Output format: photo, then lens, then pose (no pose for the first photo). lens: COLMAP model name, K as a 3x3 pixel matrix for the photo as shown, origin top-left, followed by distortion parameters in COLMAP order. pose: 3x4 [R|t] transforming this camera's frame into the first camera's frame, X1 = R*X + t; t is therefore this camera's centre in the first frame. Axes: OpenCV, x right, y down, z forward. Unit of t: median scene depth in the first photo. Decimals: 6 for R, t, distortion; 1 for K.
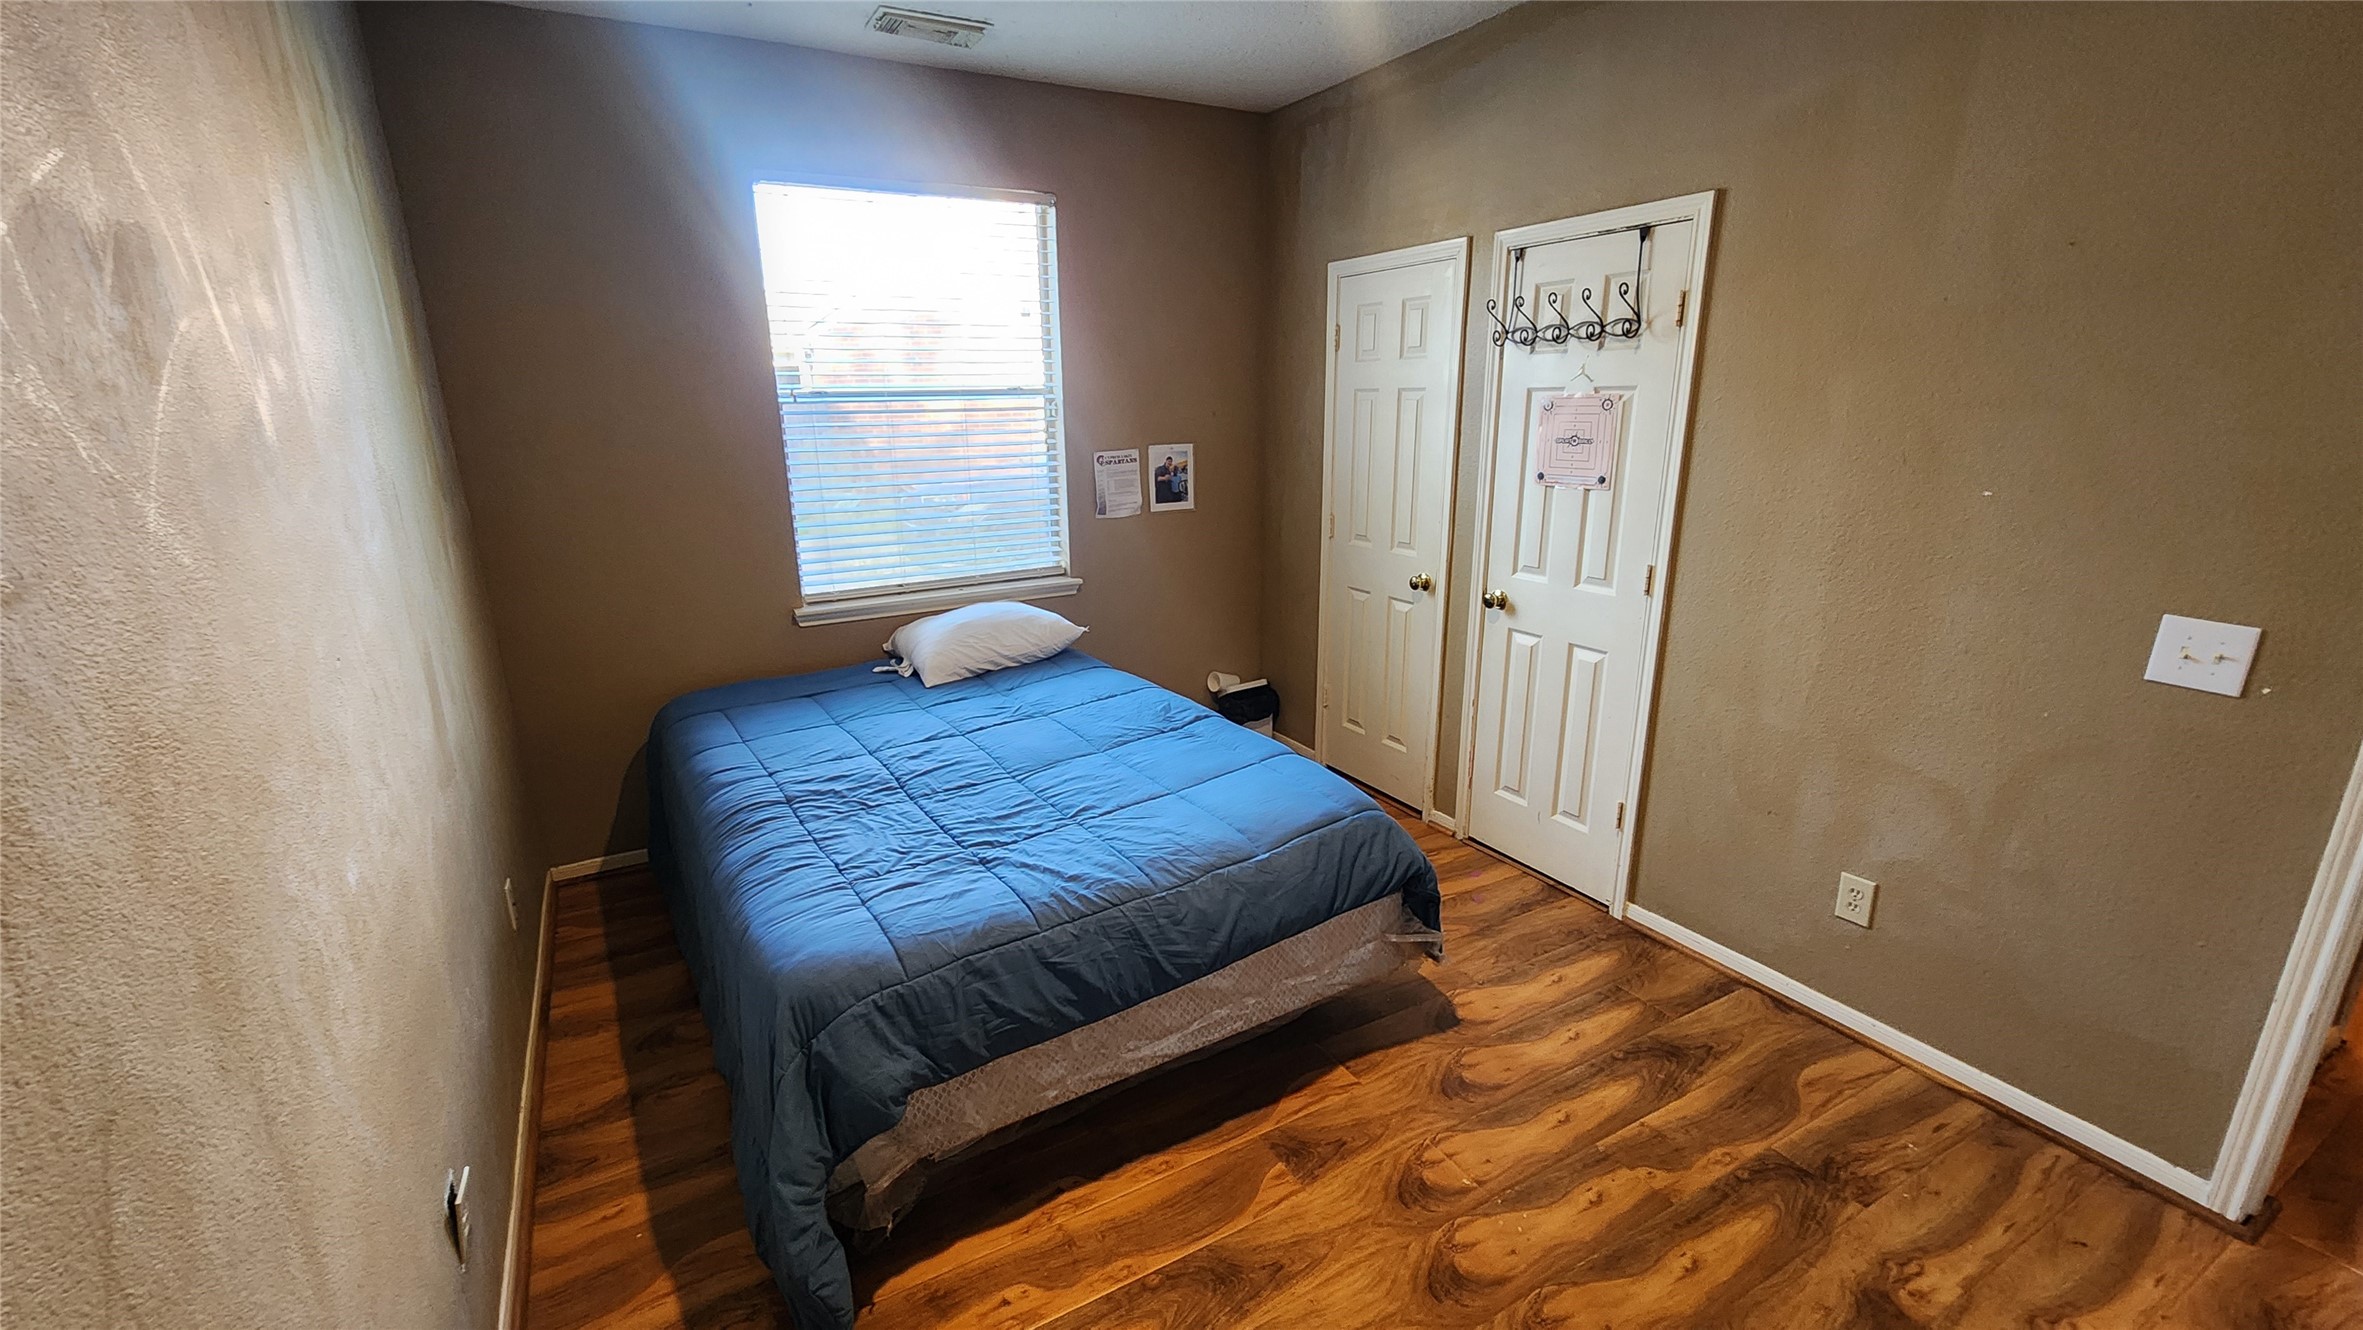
lens RADIAL K [[971.7, 0, 1166.8], [0, 971.7, 672.8], [0, 0, 1]] dist [0.006632, 0.000859]
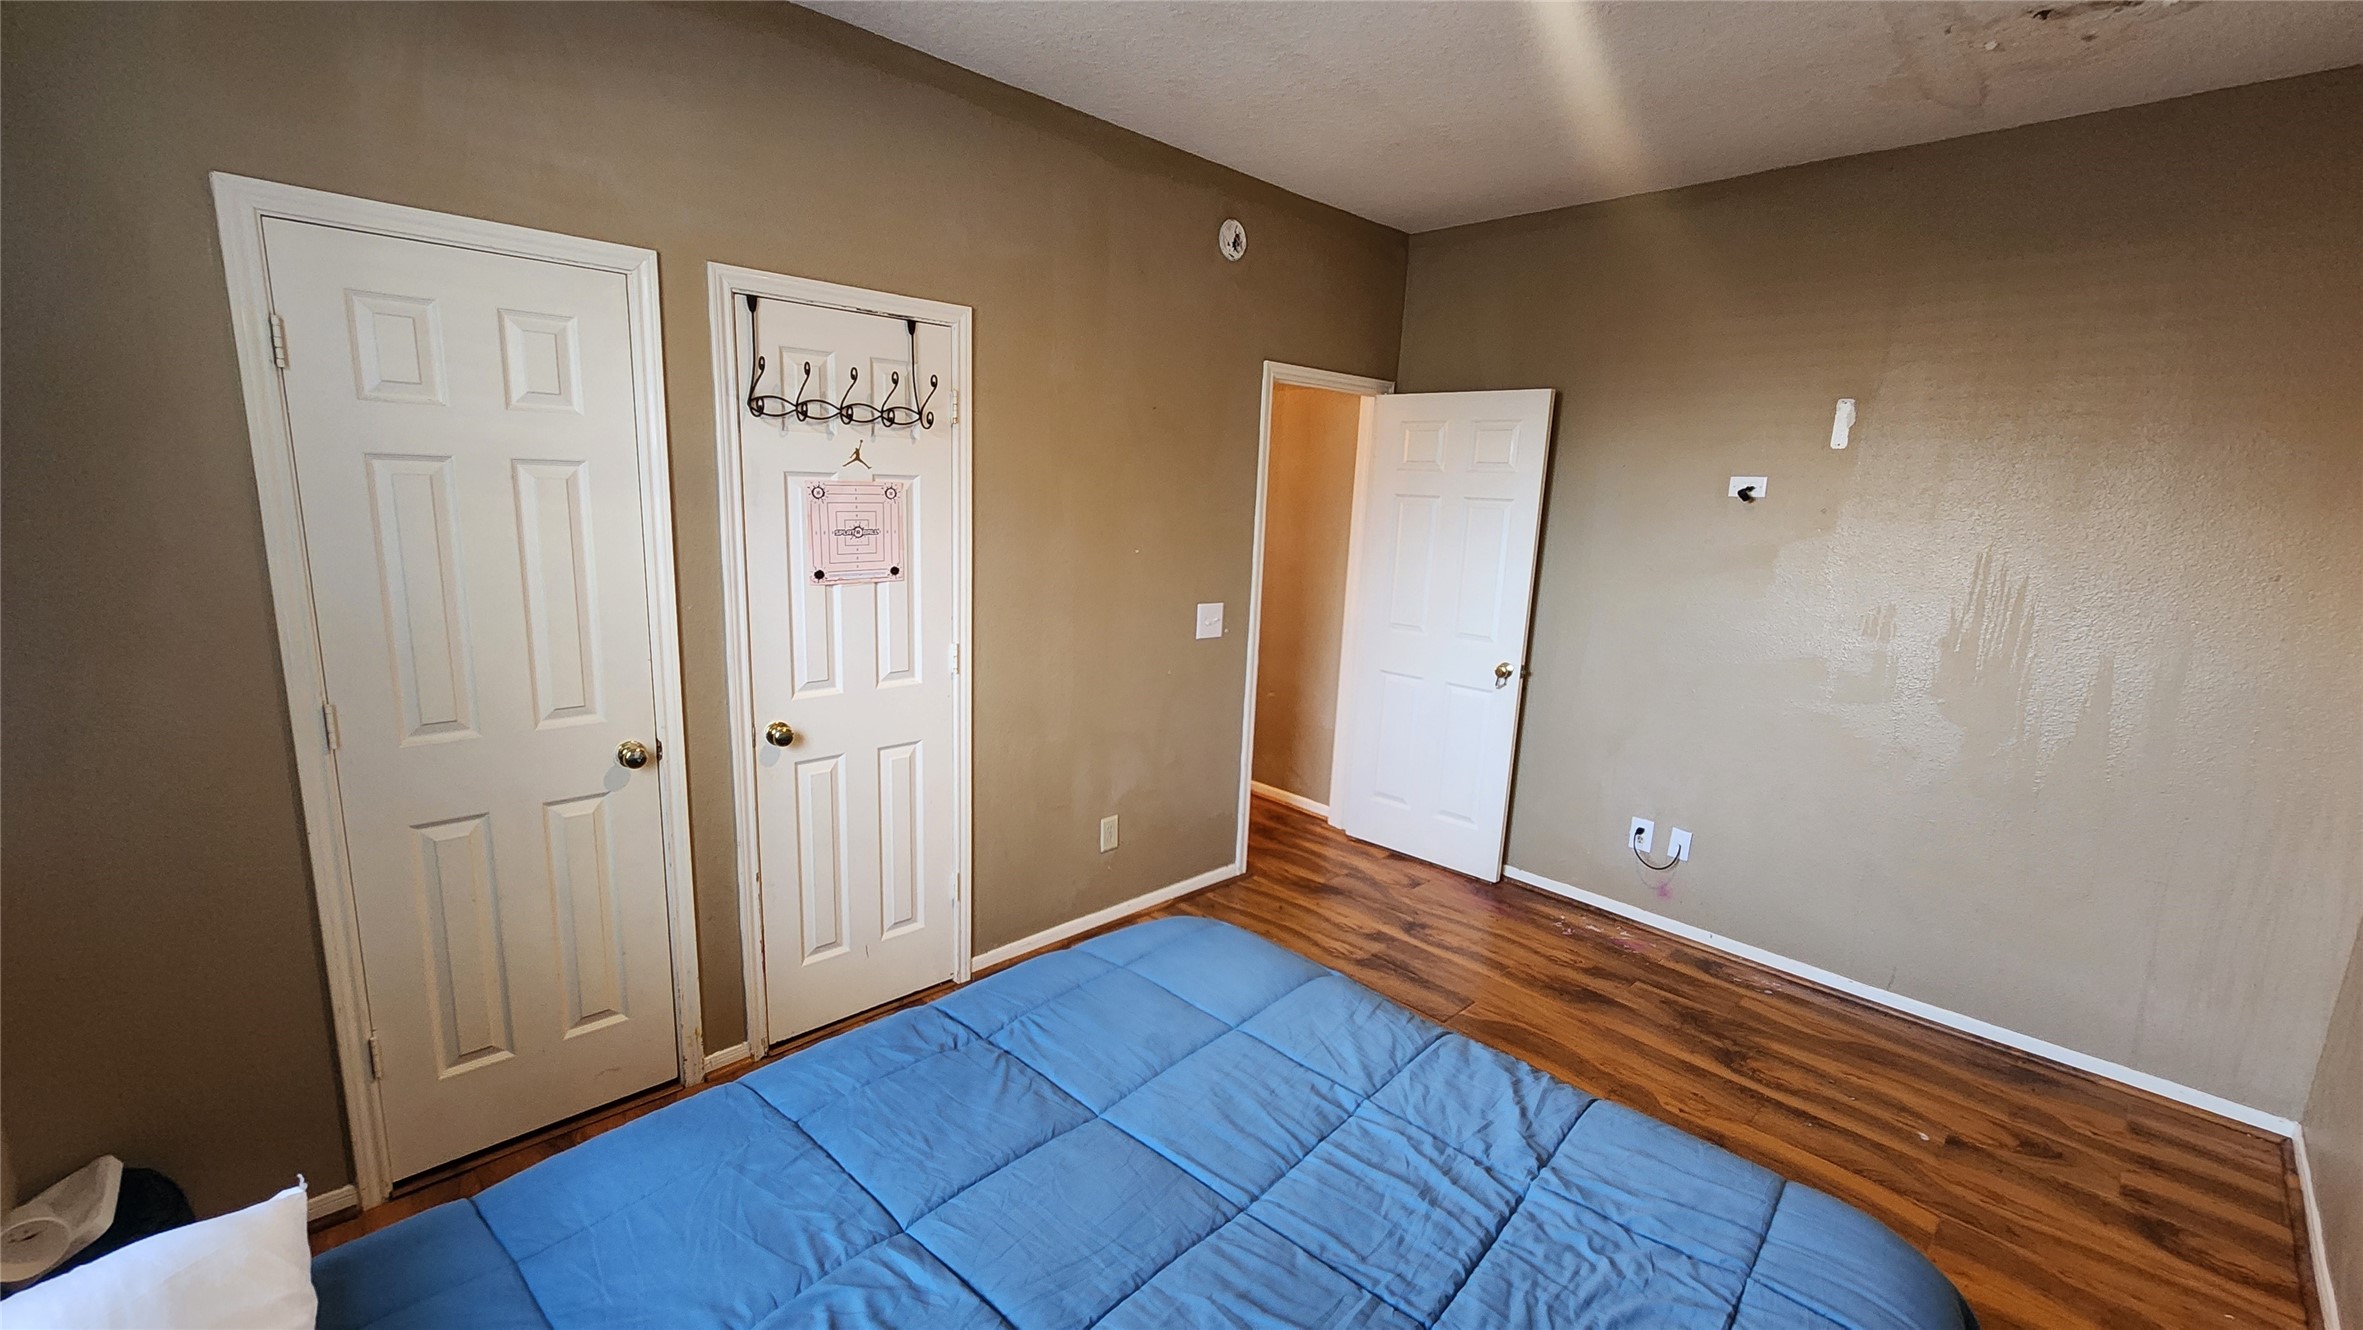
lens RADIAL K [[971.7, 0, 1161.6], [0, 971.7, 670.6], [0, 0, 1]] dist [0.006632, 0.000859]
pose [[-0.242616, -0.185057, 0.952309, -0.529547], [0.231779, 0.942152, 0.242133, -0.269724], [-0.942028, 0.279470, -0.185689, 0.936552]]
